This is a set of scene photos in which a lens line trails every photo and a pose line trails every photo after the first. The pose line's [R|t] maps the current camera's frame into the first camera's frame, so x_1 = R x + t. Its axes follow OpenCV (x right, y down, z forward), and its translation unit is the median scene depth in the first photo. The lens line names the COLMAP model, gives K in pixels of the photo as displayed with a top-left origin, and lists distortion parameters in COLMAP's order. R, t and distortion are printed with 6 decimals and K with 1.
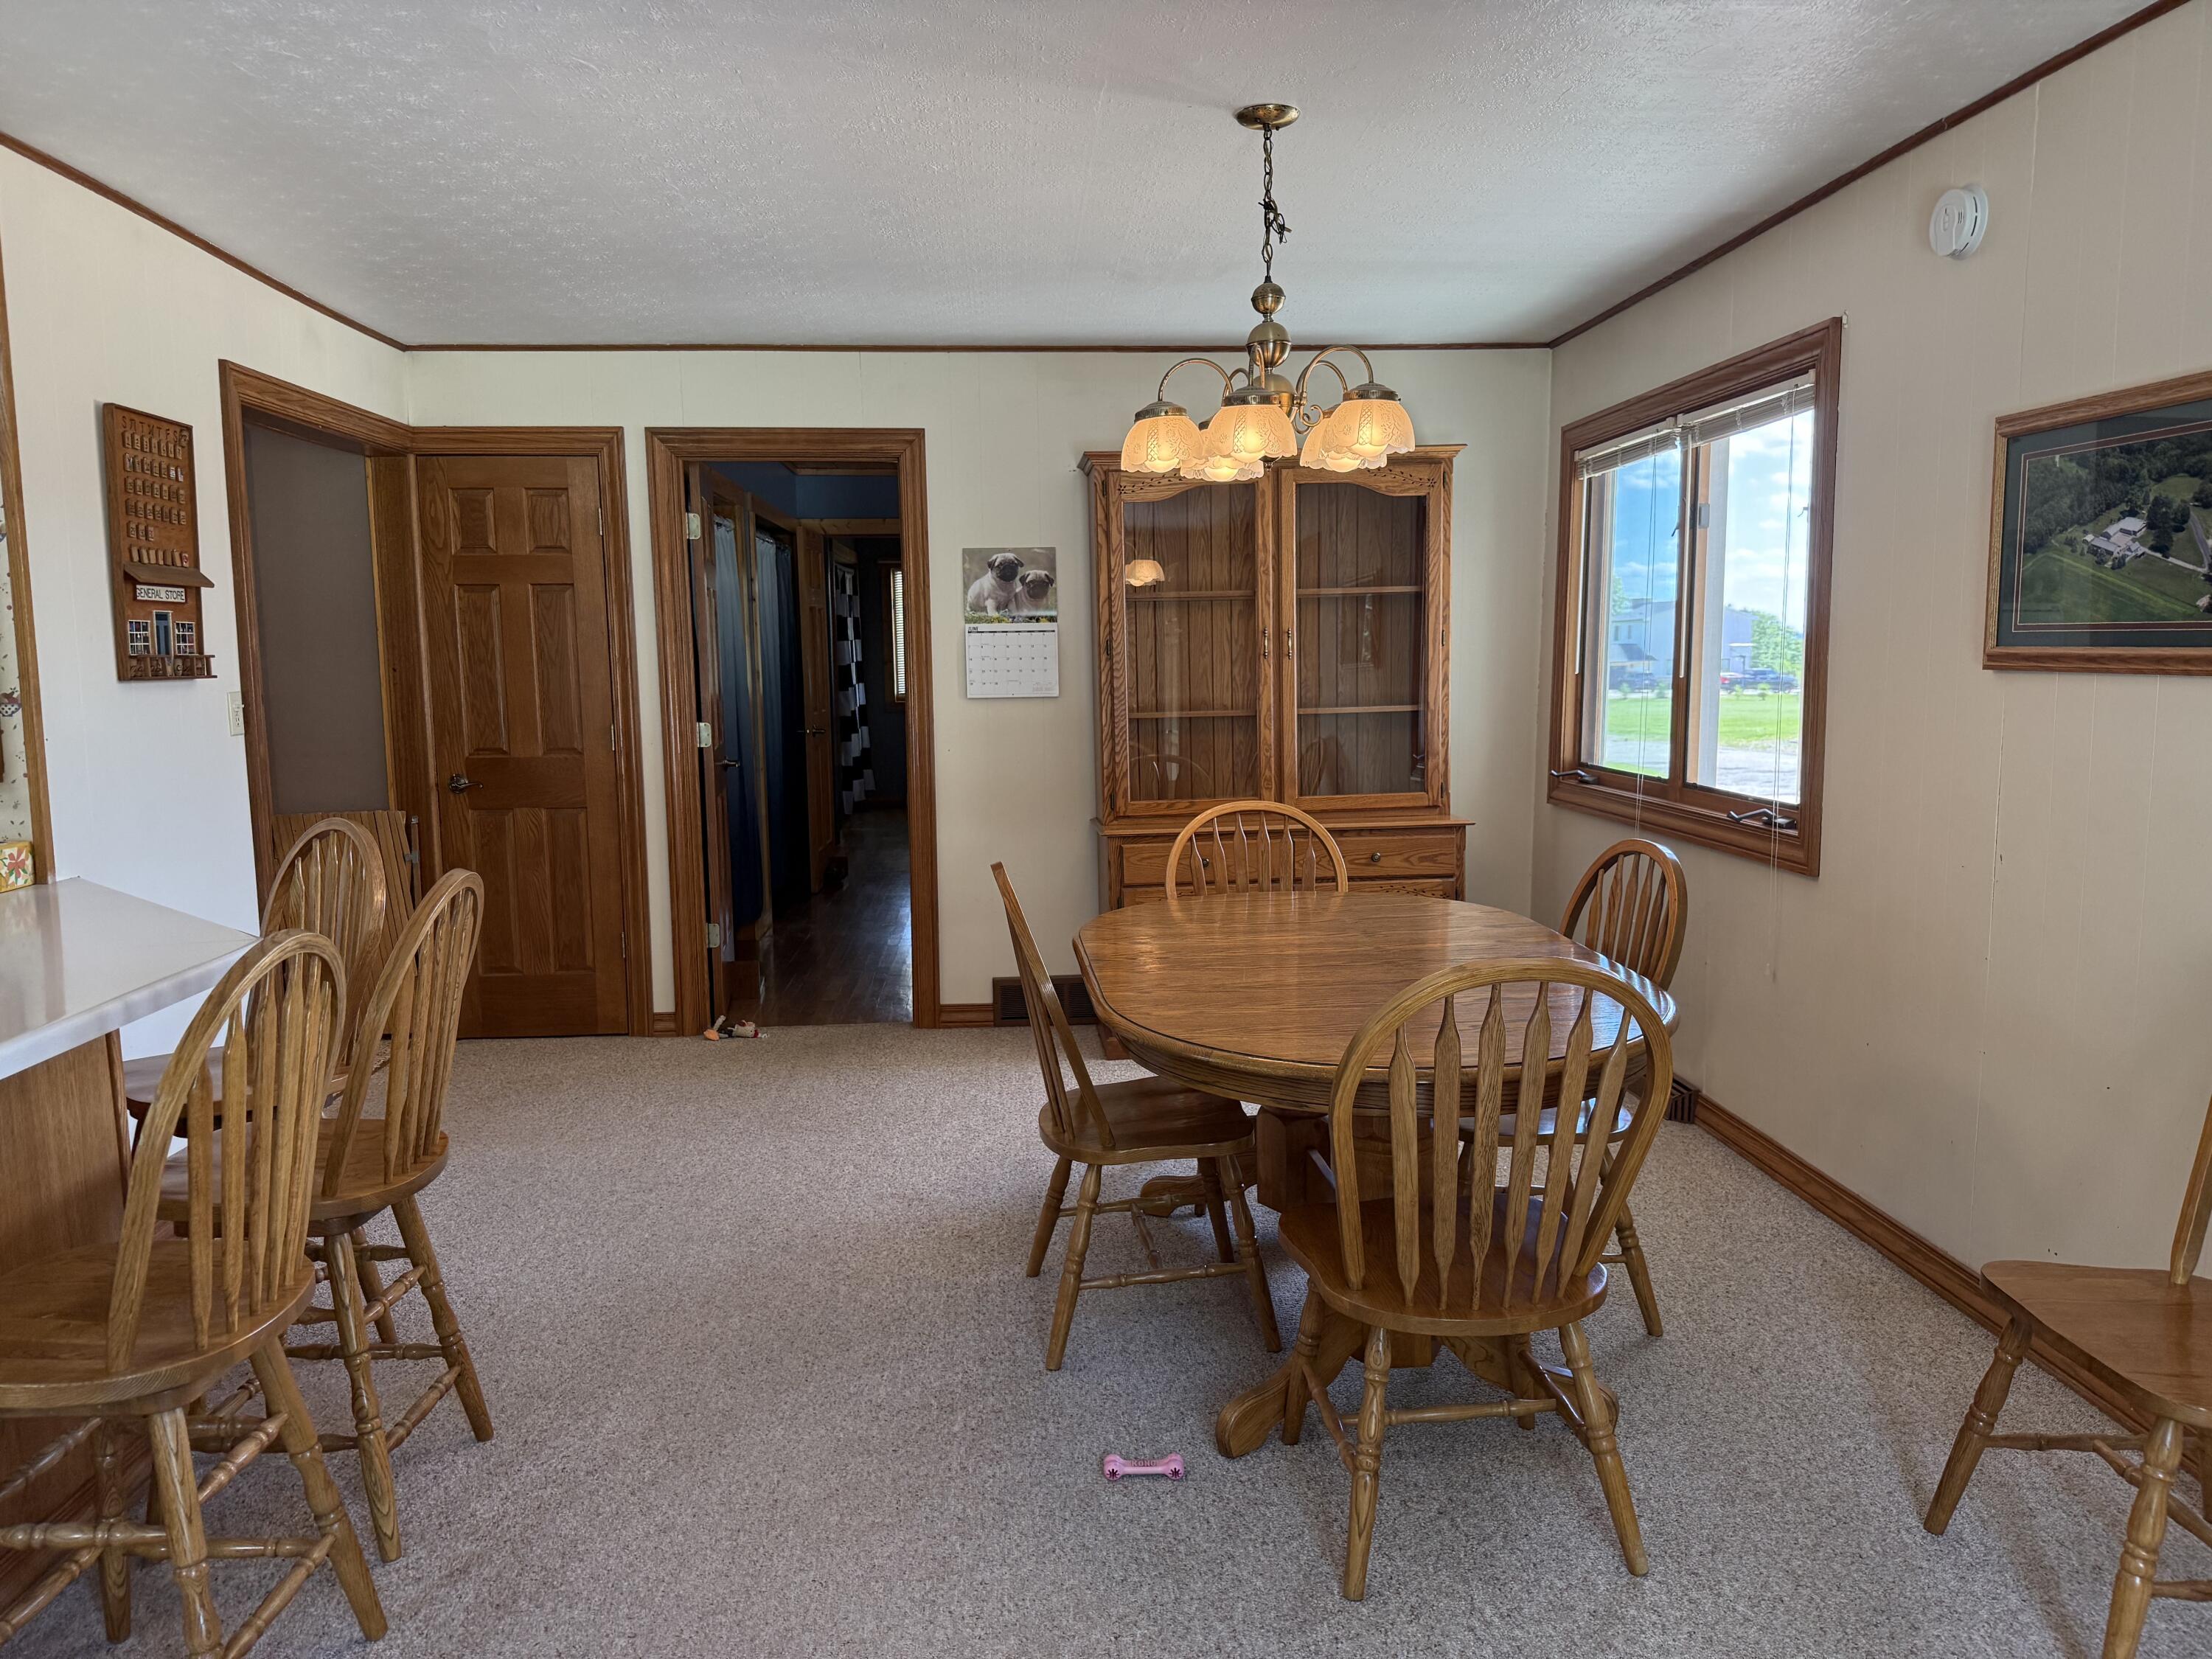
lens RADIAL K [[1553.4, 0, 1093.7], [0, 1553.4, 846.3], [0, 0, 1]] dist [0.060825, -0.091195]
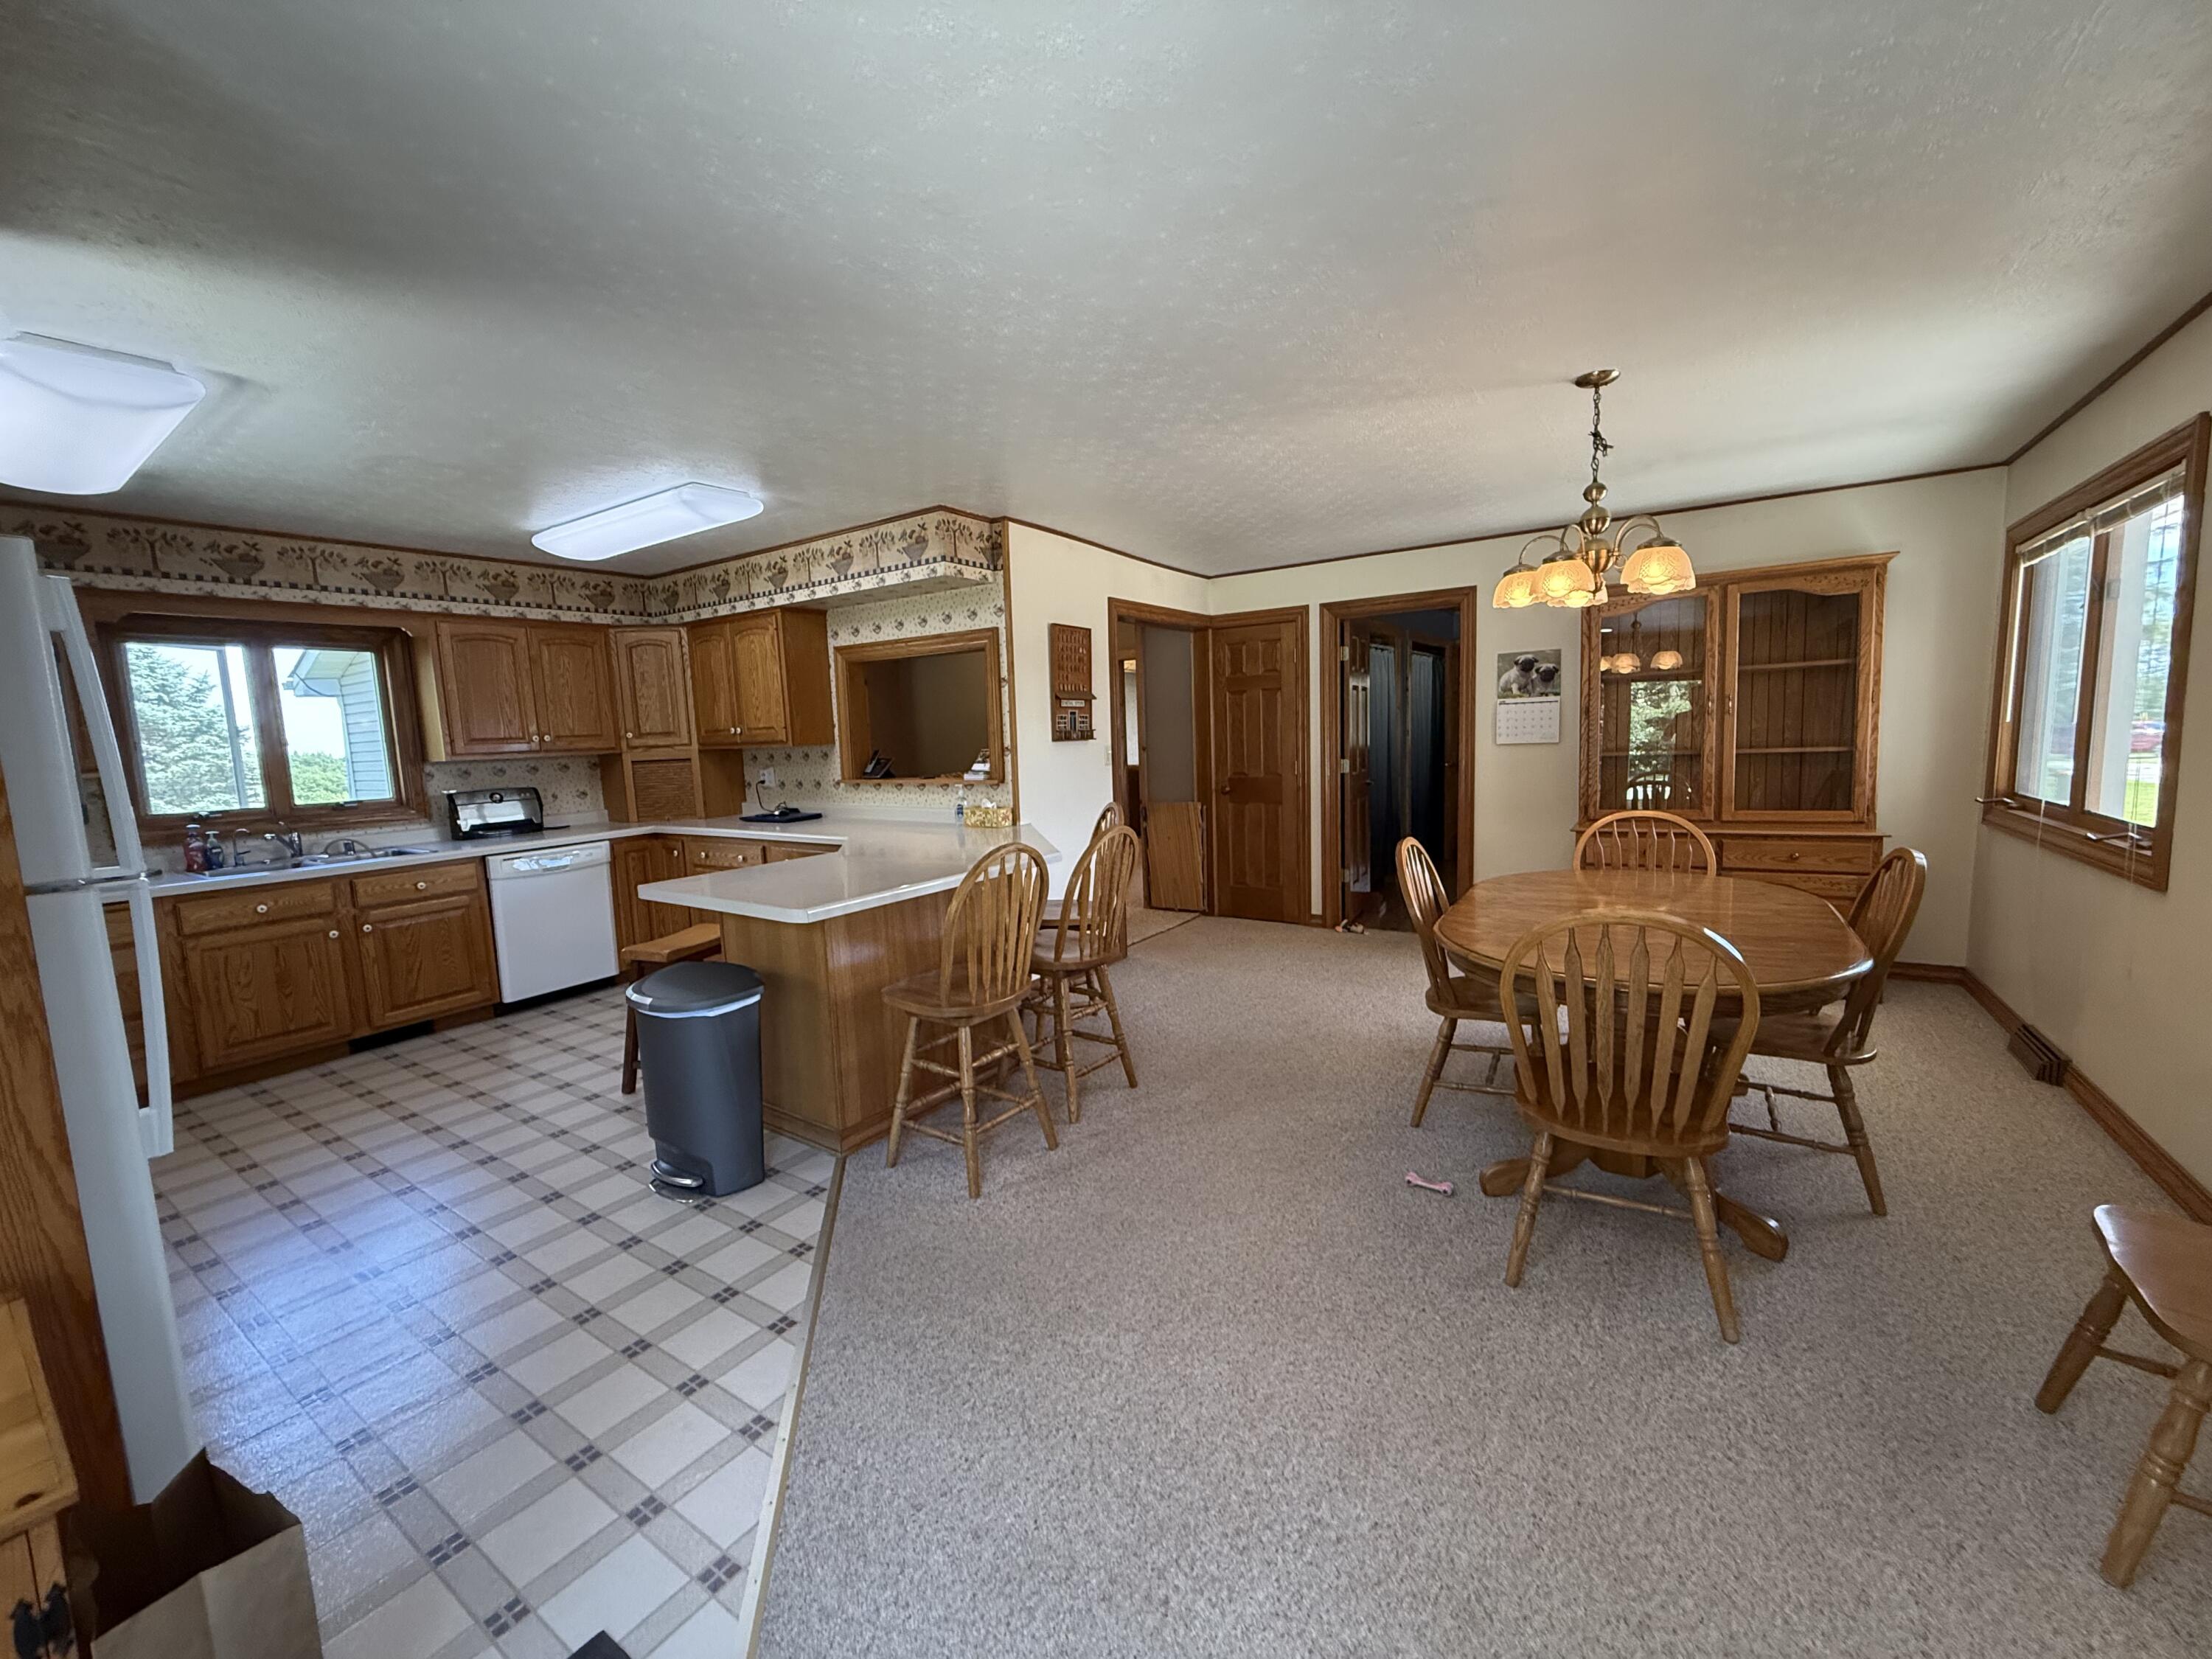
lens RADIAL K [[883.8, 0, 1097.8], [0, 883.8, 830.7], [0, 0, 1]] dist [0.001067, 0.000193]
pose [[0.798144, 0.049588, -0.600423, 0.200139], [-0.049928, 0.998623, 0.016104, 0.003053], [0.600394, 0.017125, 0.799521, -0.011856]]
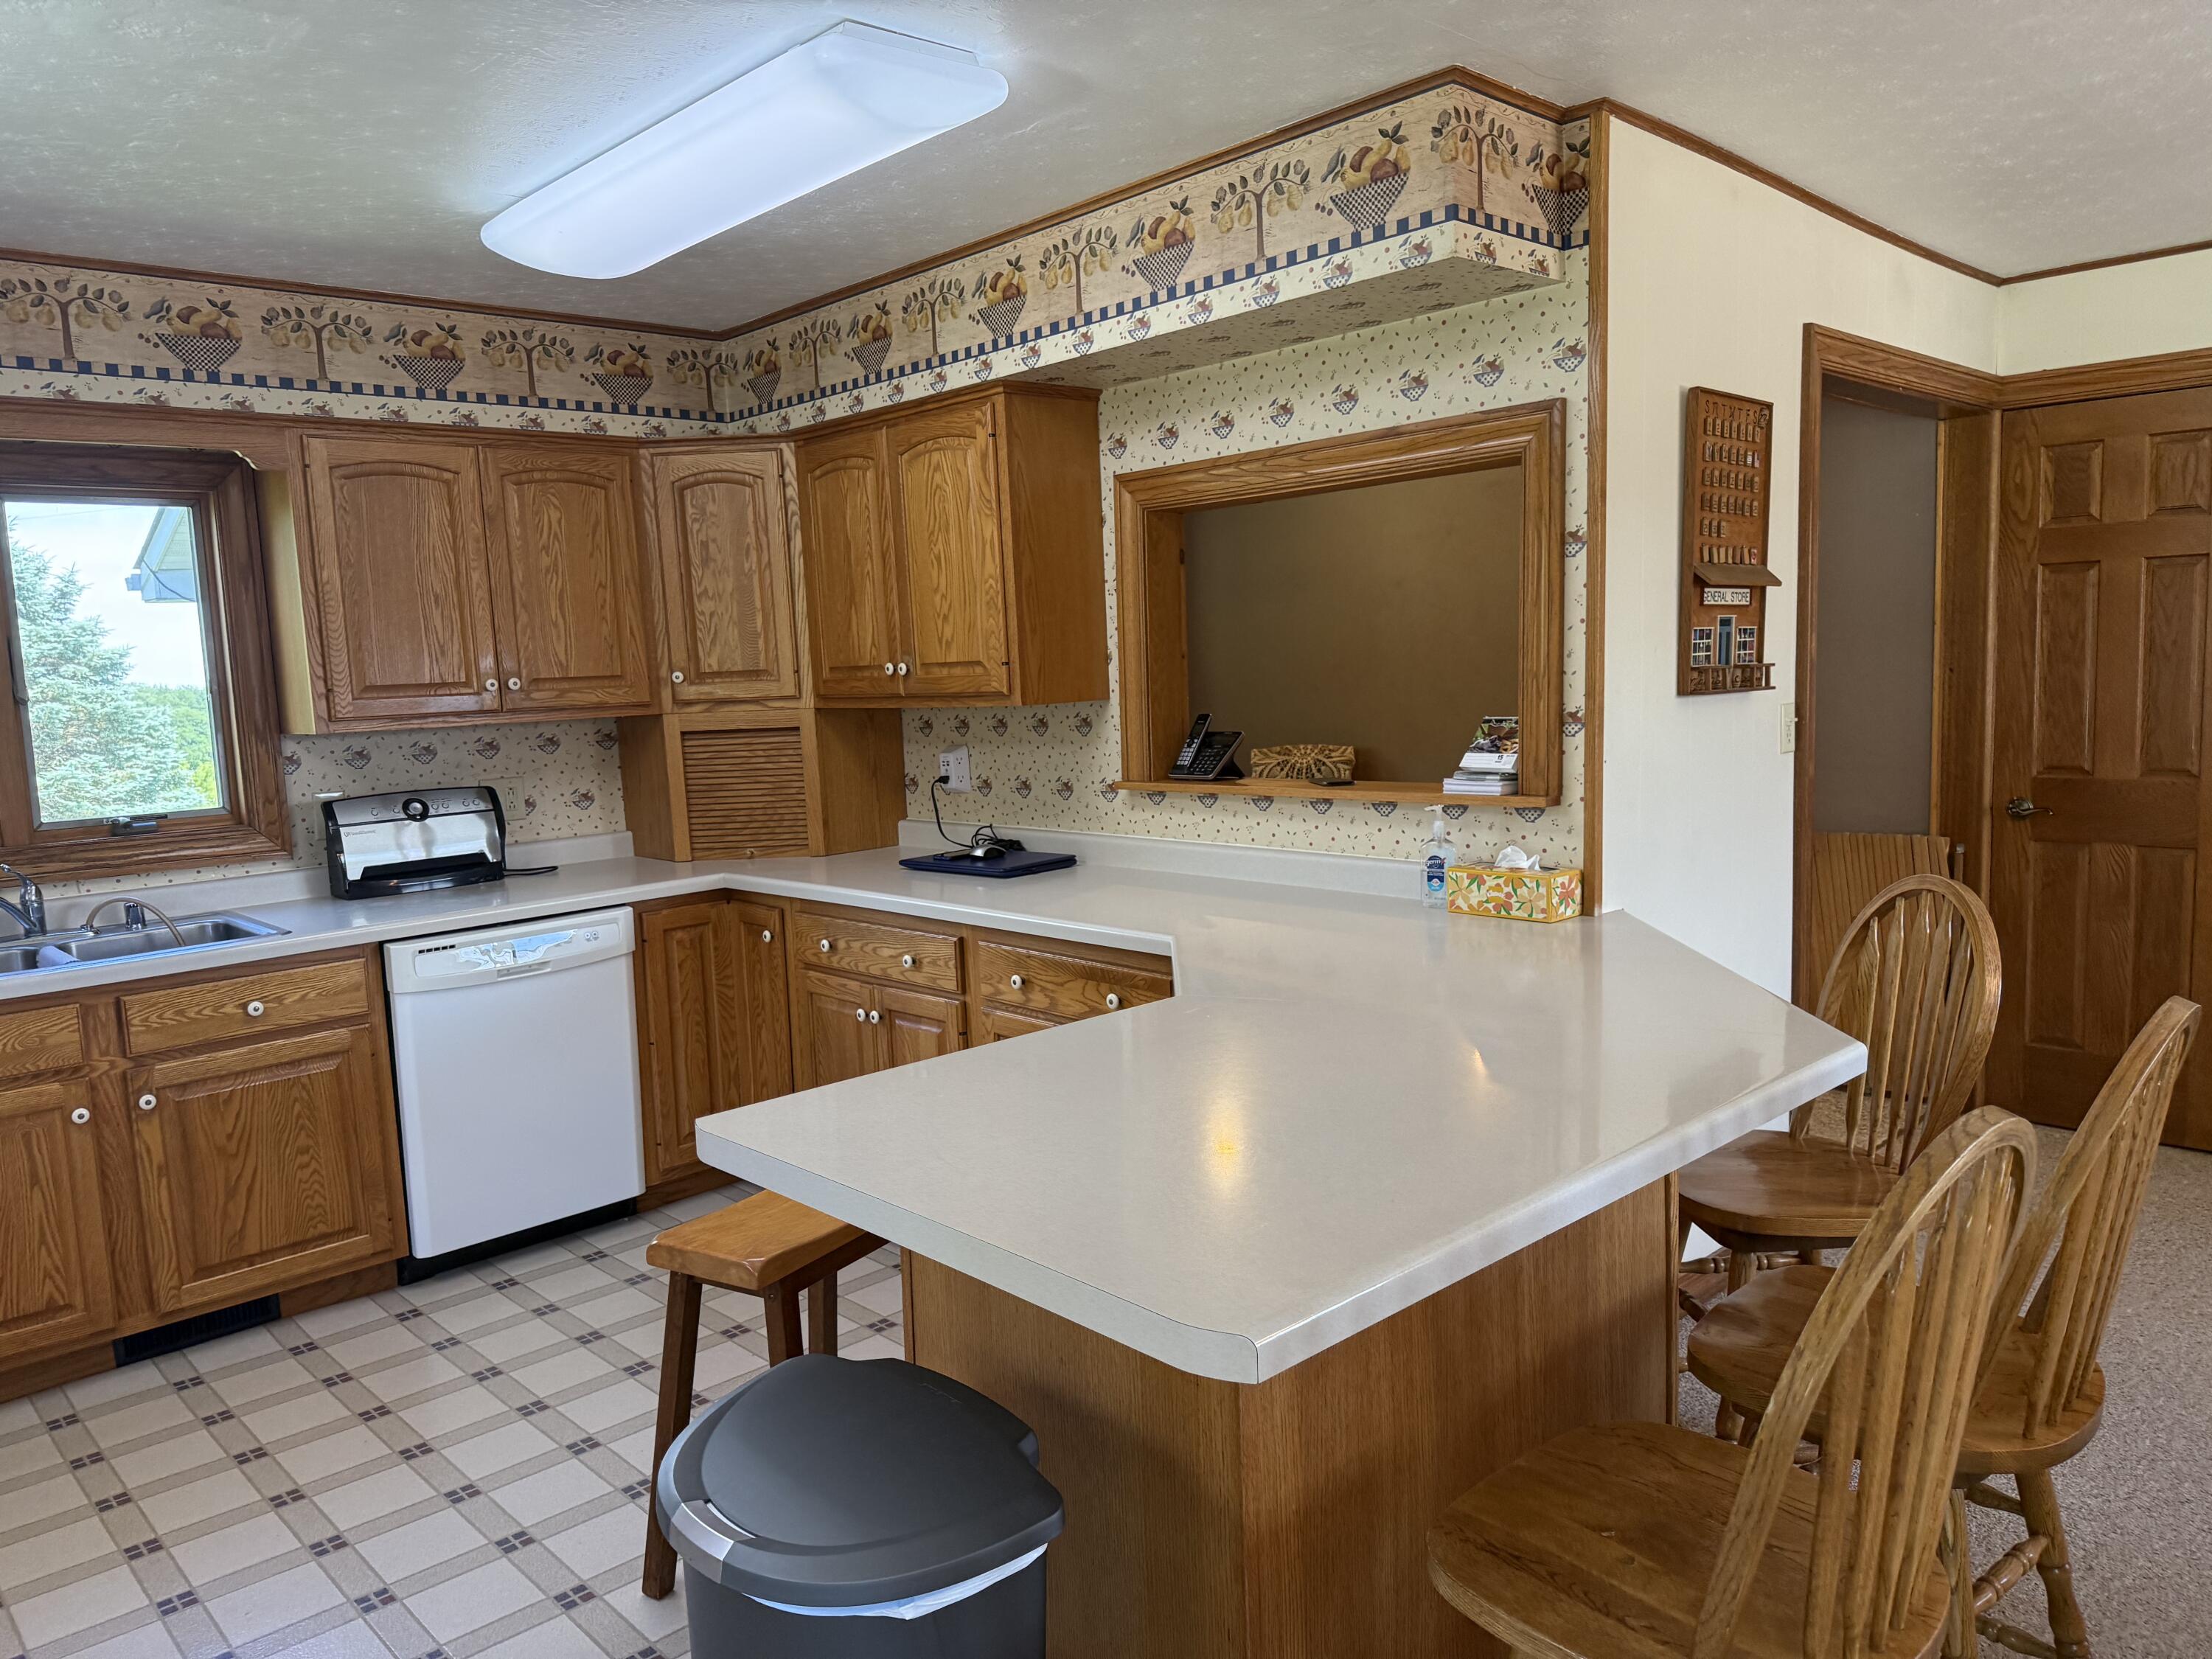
lens RADIAL K [[1553.4, 0, 1093.7], [0, 1553.4, 846.3], [0, 0, 1]] dist [0.060825, -0.091195]
pose [[0.645830, 0.073939, -0.759893, -0.125042], [-0.066893, 0.996952, 0.040153, -0.027738], [0.760545, 0.024900, 0.648807, 0.135385]]
